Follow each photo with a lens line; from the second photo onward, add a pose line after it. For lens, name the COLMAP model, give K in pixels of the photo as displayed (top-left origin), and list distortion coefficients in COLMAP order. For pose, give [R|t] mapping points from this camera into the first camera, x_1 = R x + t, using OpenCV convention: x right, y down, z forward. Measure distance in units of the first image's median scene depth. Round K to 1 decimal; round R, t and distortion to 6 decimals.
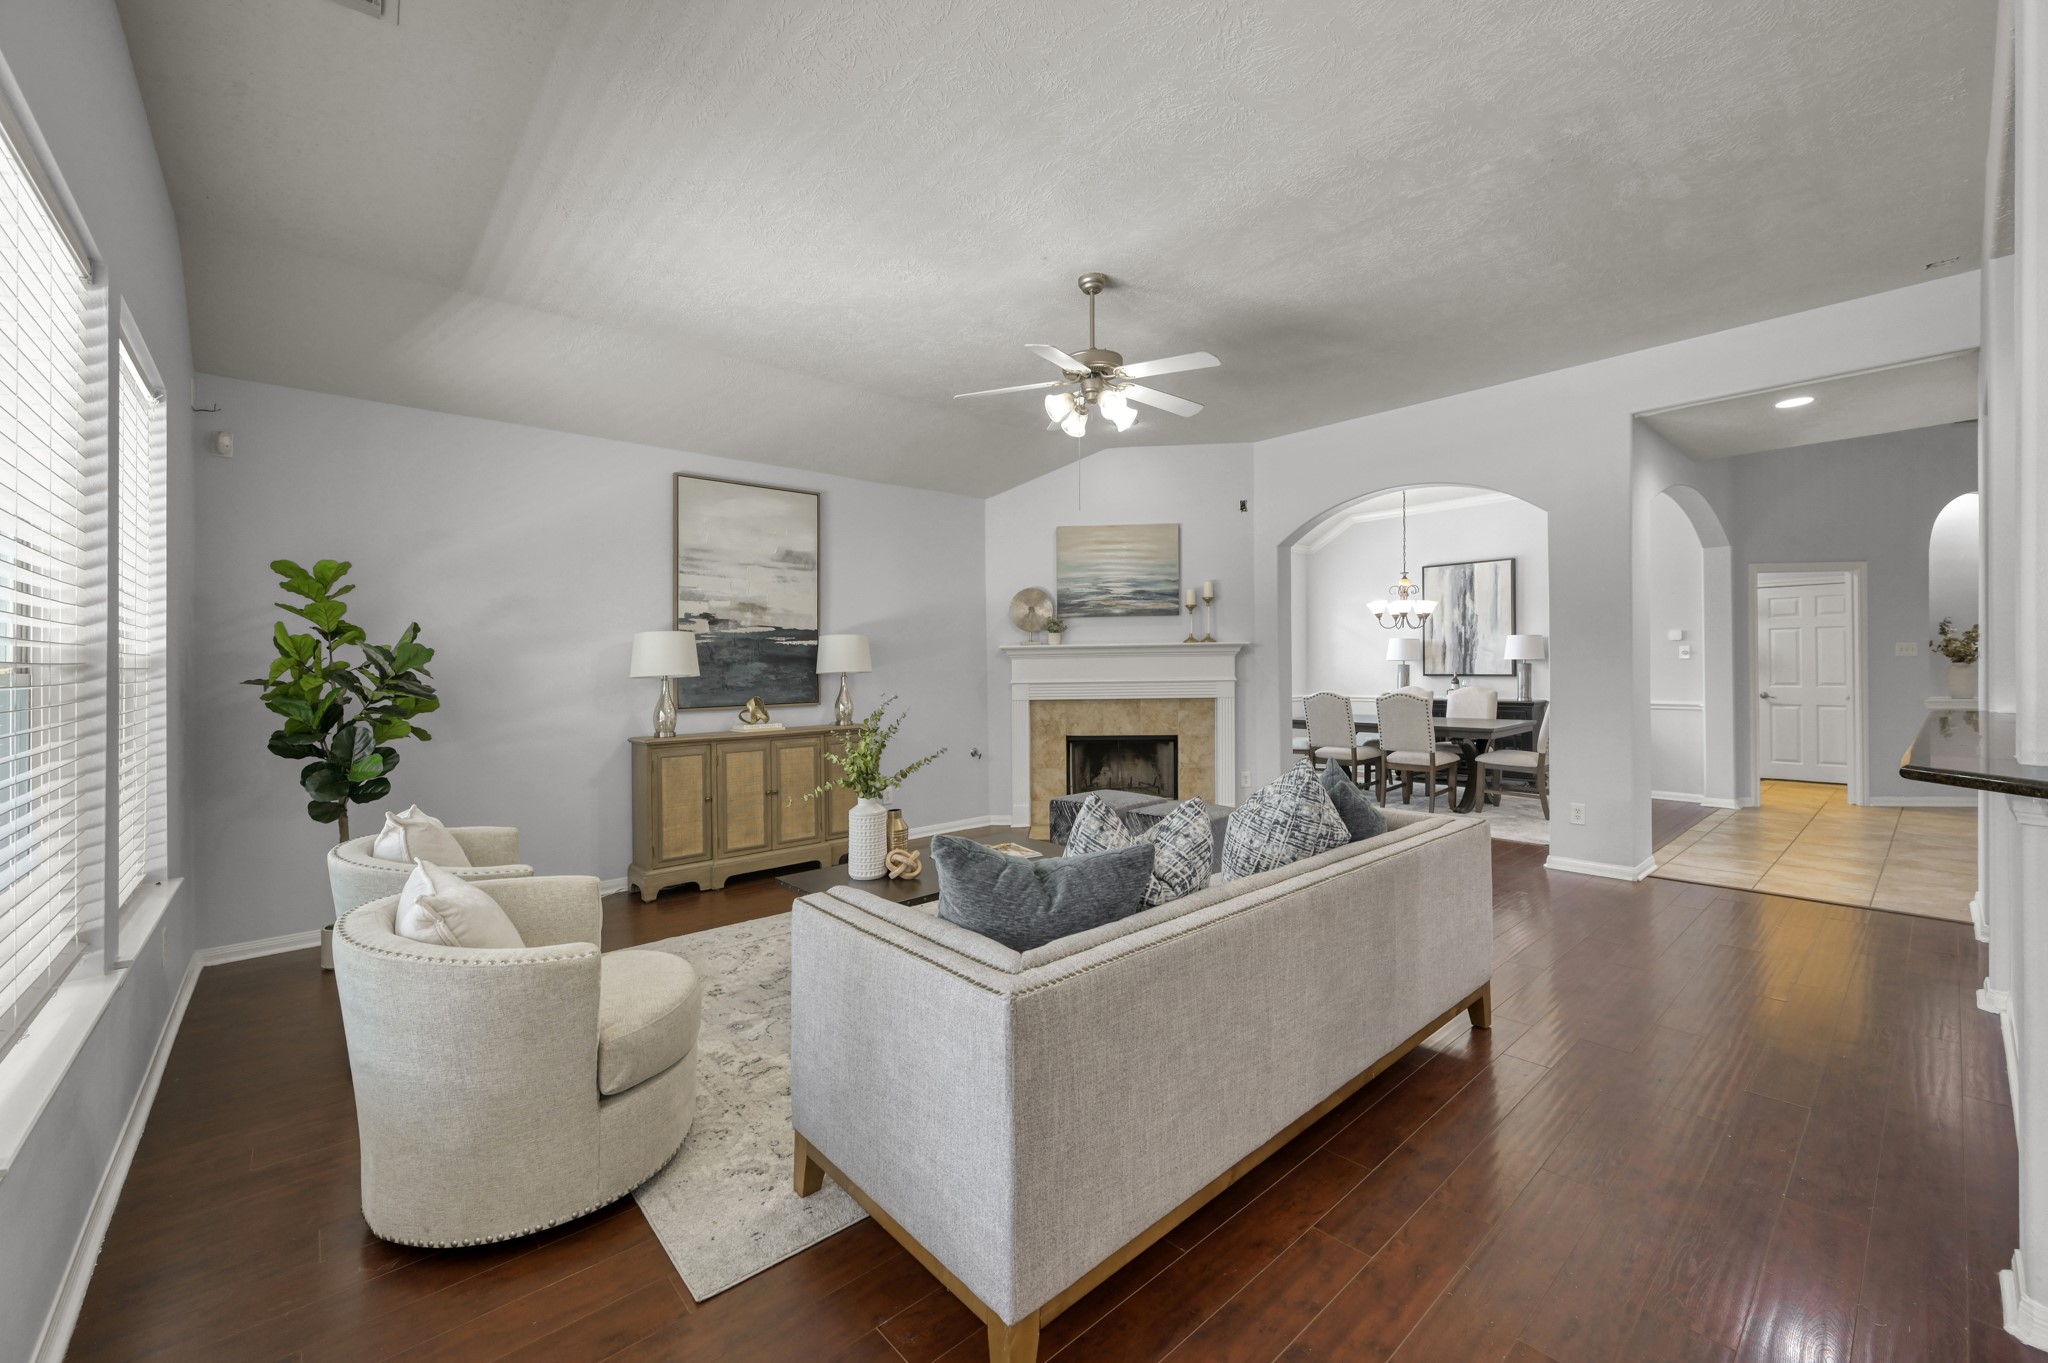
lens RADIAL K [[814.5, 0, 1016.1], [0, 814.5, 662.6], [0, 0, 1]] dist [-0.000786, -0.000875]
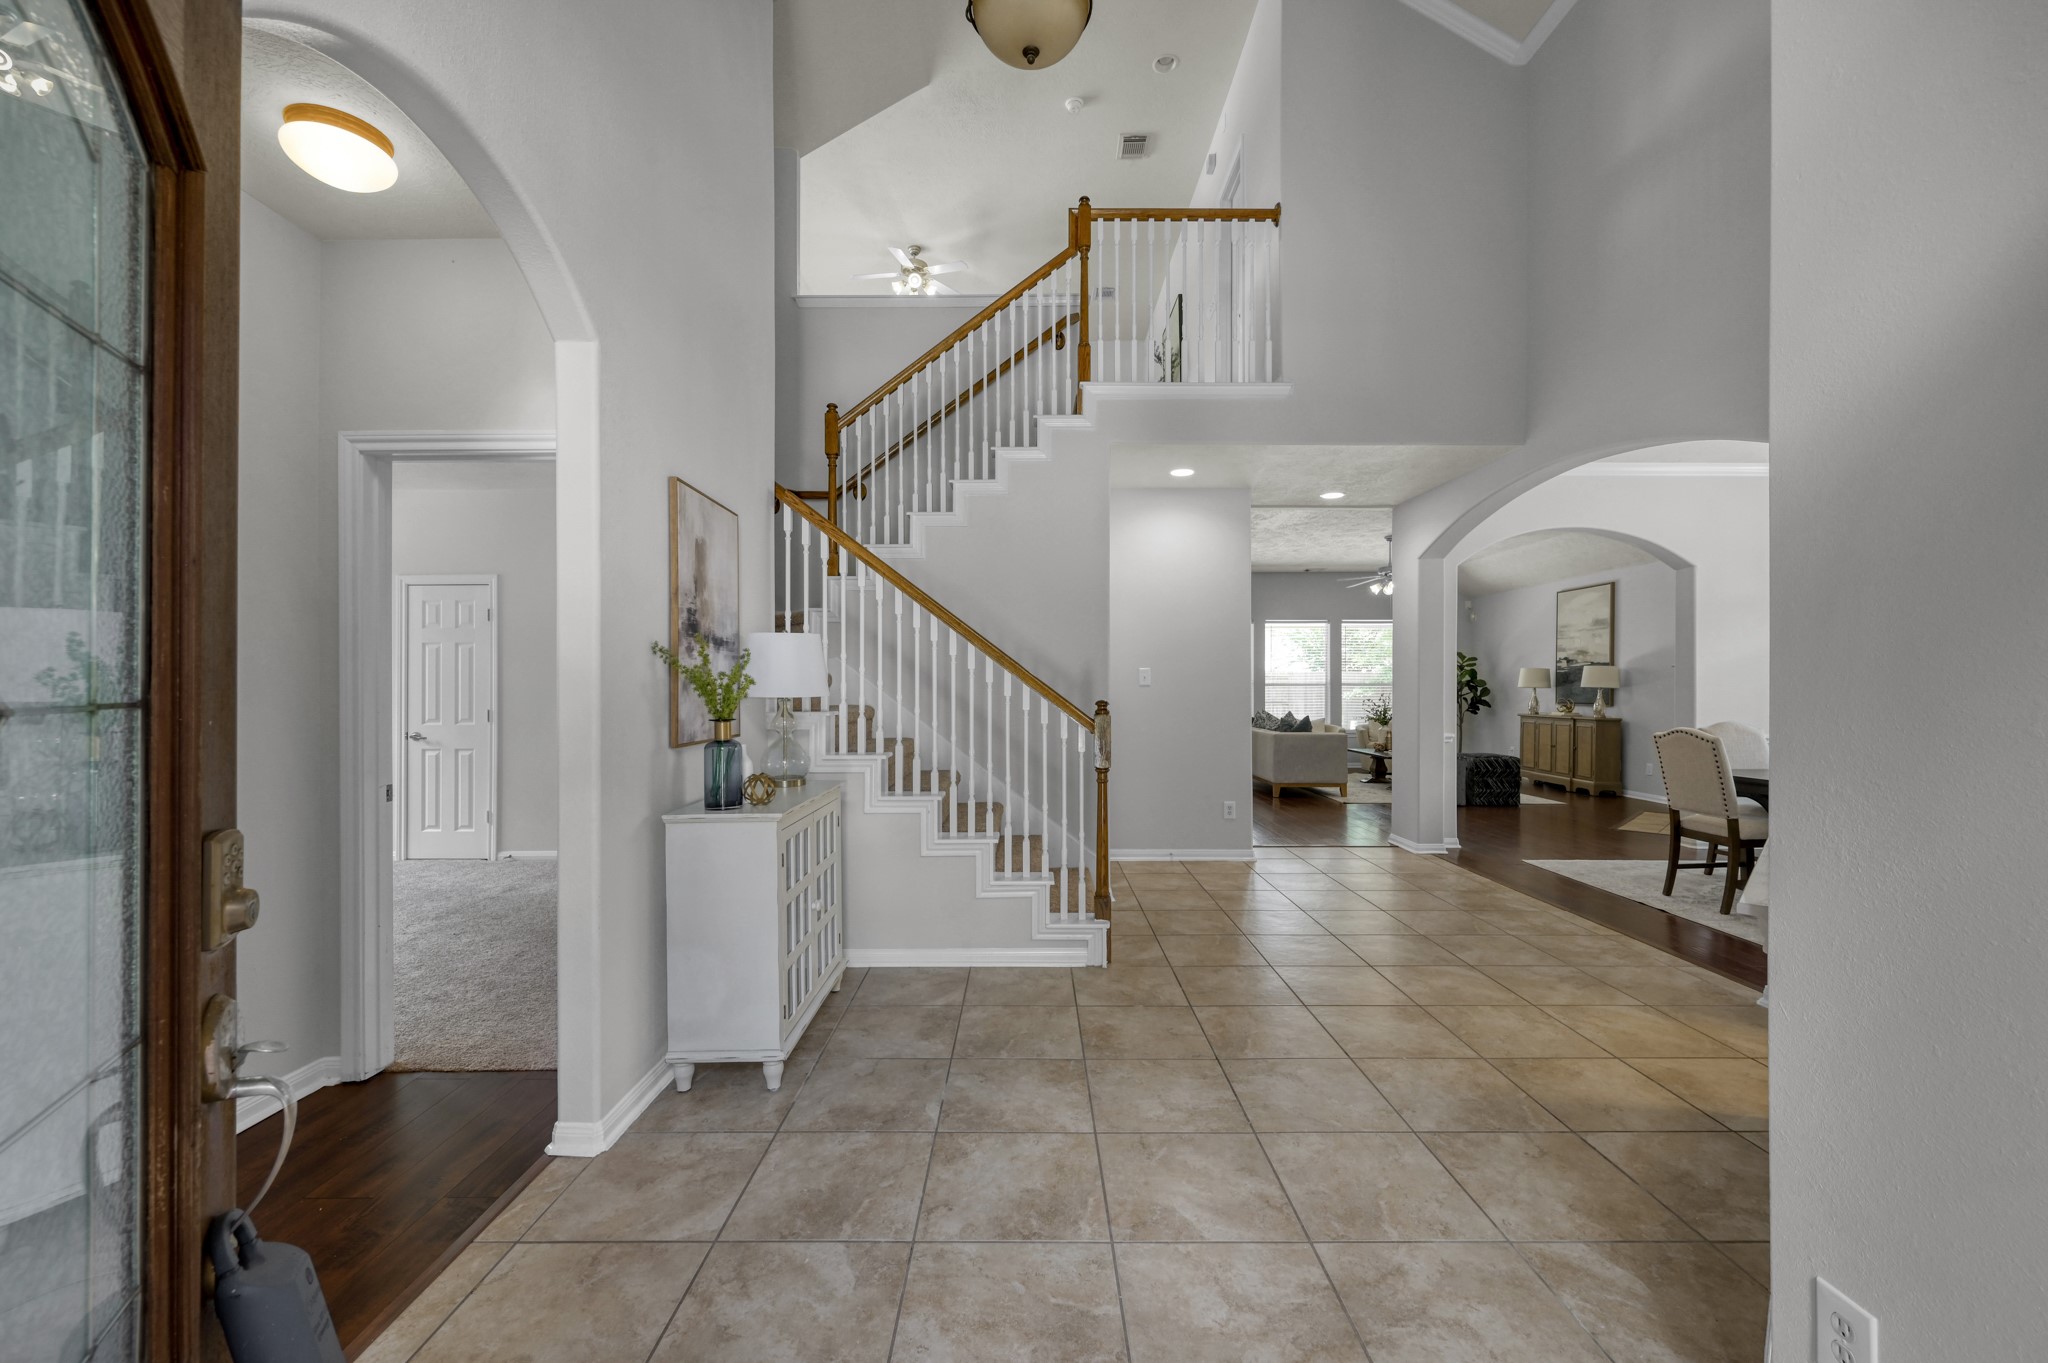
lens RADIAL K [[814.5, 0, 1021.3], [0, 814.5, 681.9], [0, 0, 1]] dist [-0.000786, -0.000875]
pose [[-0.661404, 0.007957, -0.749988, 1.616637], [0.010068, 0.999948, 0.001731, -0.012541], [0.749962, -0.006406, -0.661450, 1.044194]]
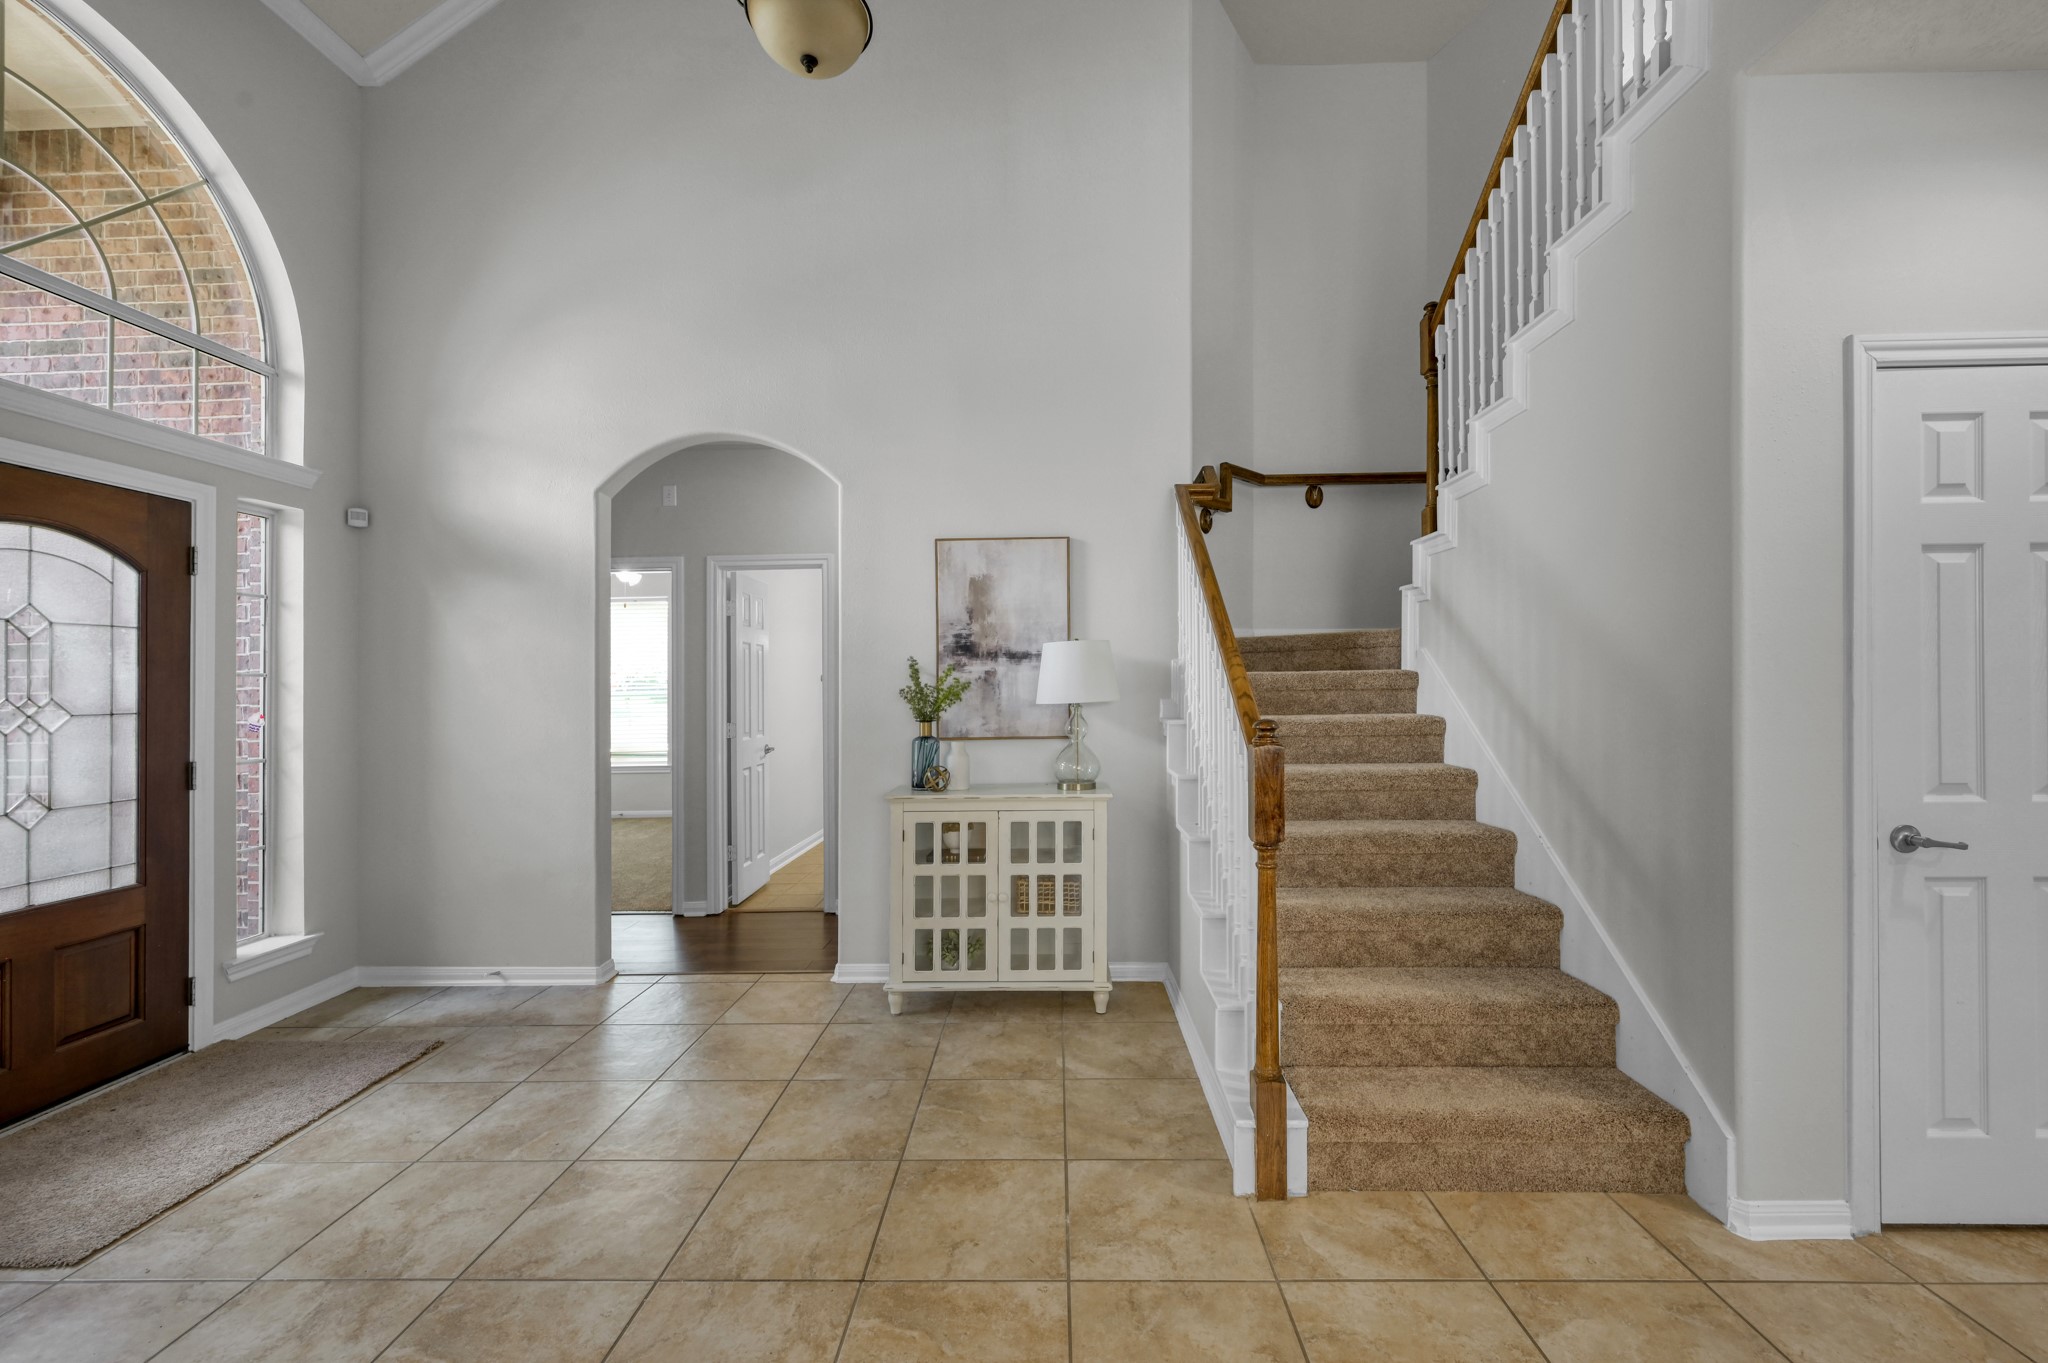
lens RADIAL K [[814.5, 0, 1044.6], [0, 814.5, 676.7], [0, 0, 1]] dist [-0.000786, -0.000875]
pose [[-0.738834, 0.029086, 0.673260, 0.988228], [0.020249, 0.999575, -0.020963, -0.010399], [-0.673583, -0.001855, -0.739109, 0.999904]]
